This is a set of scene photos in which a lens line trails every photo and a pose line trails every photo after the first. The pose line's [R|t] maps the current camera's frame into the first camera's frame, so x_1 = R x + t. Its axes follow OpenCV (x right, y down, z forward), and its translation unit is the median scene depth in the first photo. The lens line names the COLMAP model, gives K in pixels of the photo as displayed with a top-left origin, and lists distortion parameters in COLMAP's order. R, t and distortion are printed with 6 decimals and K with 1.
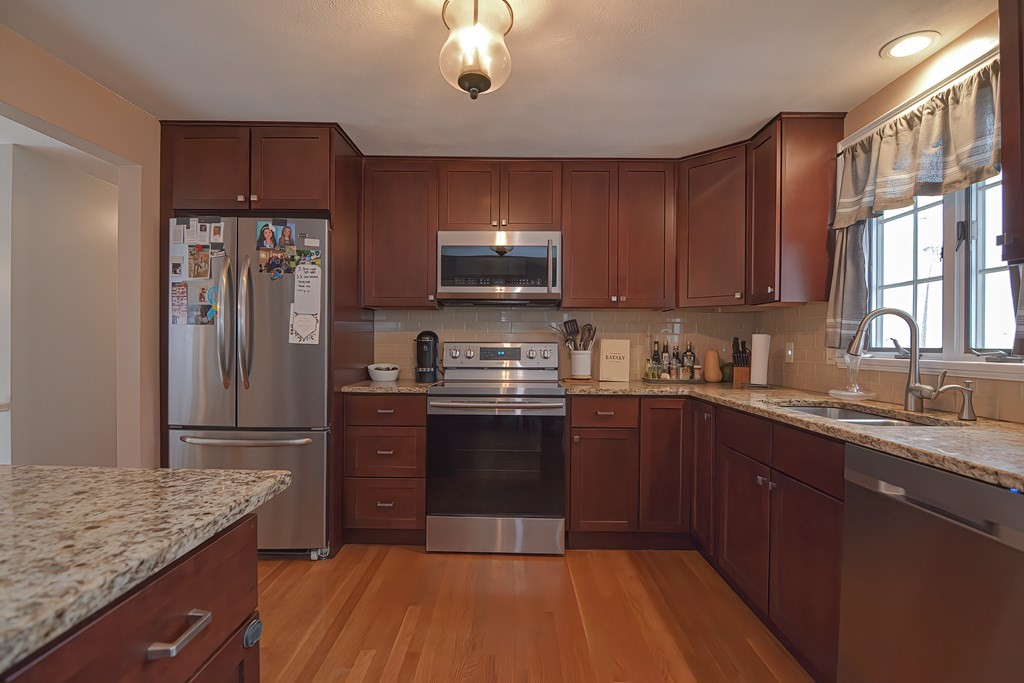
lens RADIAL K [[494.2, 0, 504.3], [0, 494.2, 349.0], [0, 0, 1]] dist [-0.012377, -0.005788]
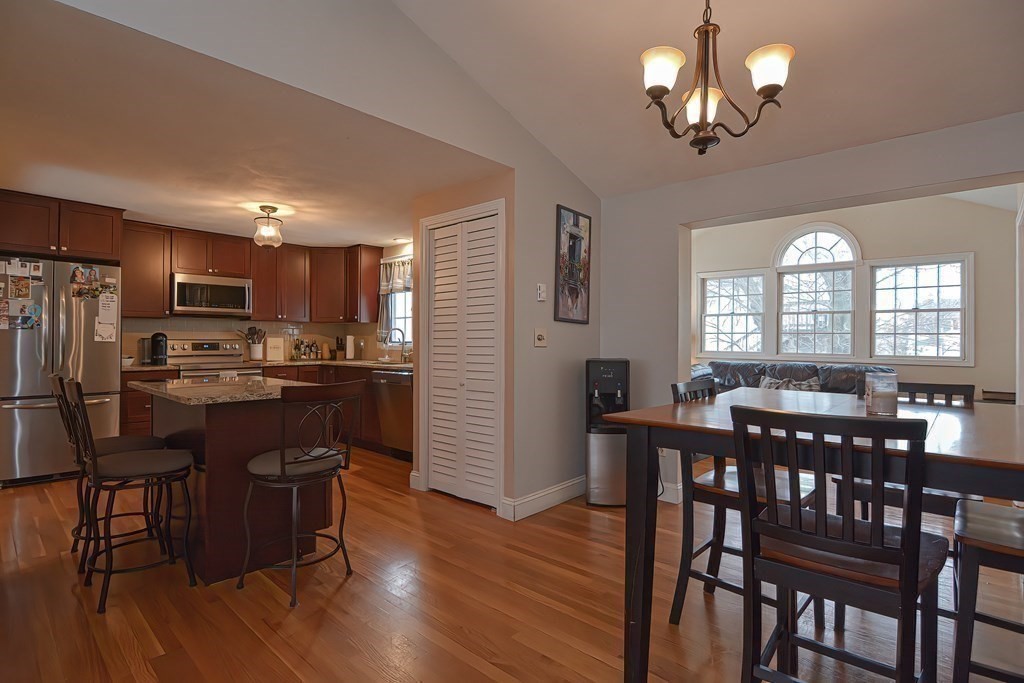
lens RADIAL K [[494.2, 0, 509.9], [0, 494.2, 342.5], [0, 0, 1]] dist [-0.012377, -0.005788]
pose [[0.655627, -0.009084, 0.755030, -0.757644], [0.010496, 0.999941, 0.002916, 0.002506], [-0.755012, 0.006013, 0.655684, -1.098271]]
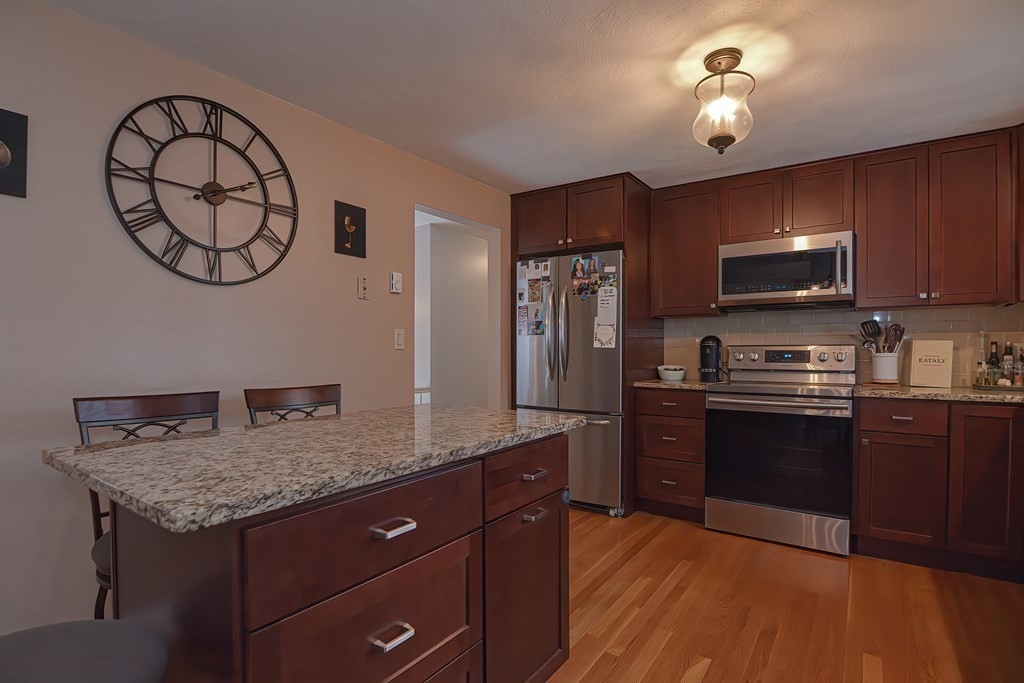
lens RADIAL K [[494.2, 0, 506.4], [0, 494.2, 346.0], [0, 0, 1]] dist [-0.012377, -0.005788]
pose [[0.823611, -0.011788, -0.567032, 0.118790], [-0.000307, 0.999775, -0.021231, 0.012700], [0.567154, 0.017660, 0.823422, -0.218692]]
